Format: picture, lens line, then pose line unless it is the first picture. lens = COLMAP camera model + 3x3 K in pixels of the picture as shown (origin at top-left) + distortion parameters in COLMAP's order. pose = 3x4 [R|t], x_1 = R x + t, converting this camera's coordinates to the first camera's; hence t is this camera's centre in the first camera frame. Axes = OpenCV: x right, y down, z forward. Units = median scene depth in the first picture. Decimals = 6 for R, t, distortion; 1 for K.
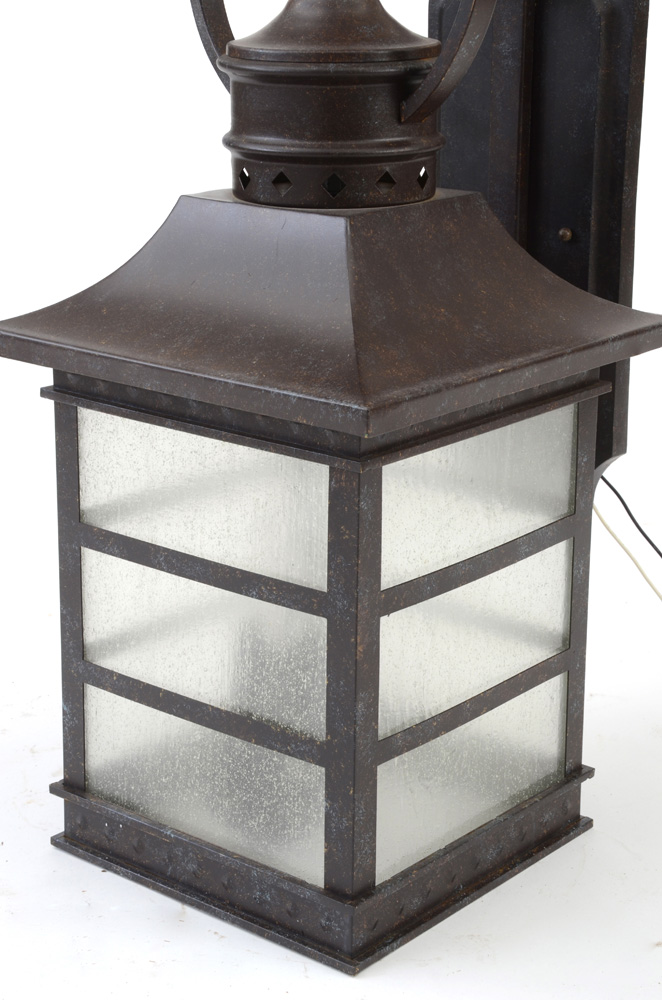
lens RADIAL K [[1907.9, 0, 326.2], [0, 1907.9, 503.4], [0, 0, 1]] dist [0.302882, 0.000000]
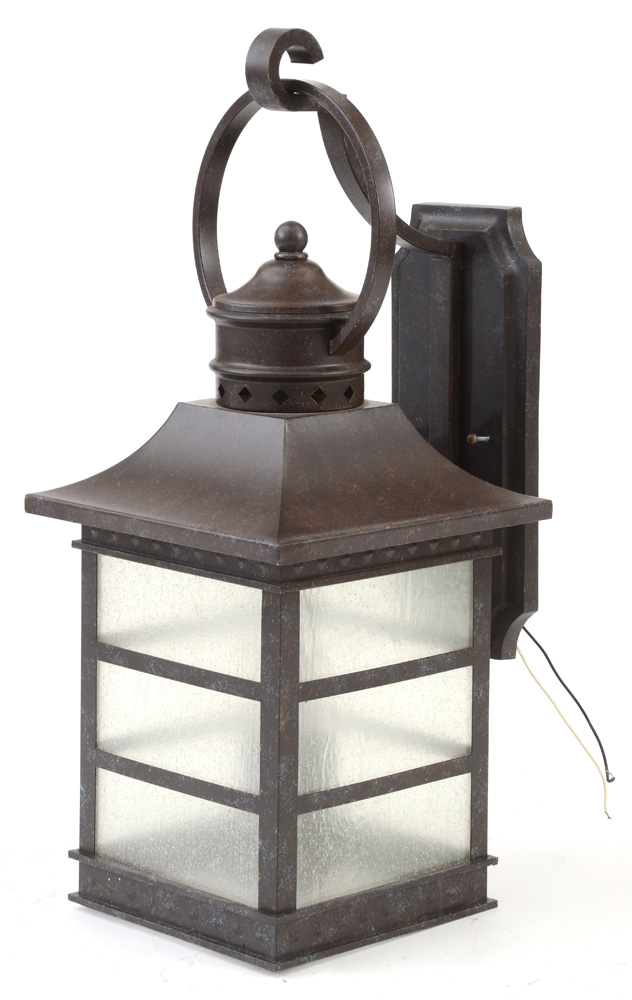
lens RADIAL K [[3130.7, 0, 318.4], [0, 3130.7, 501.8], [0, 0, 1]] dist [0.709500, 0.000000]
pose [[0.992956, 0.018828, -0.116977, 0.284148], [-0.033715, 0.991379, -0.126617, 0.188738], [0.113584, 0.129669, 0.985030, -1.174800]]
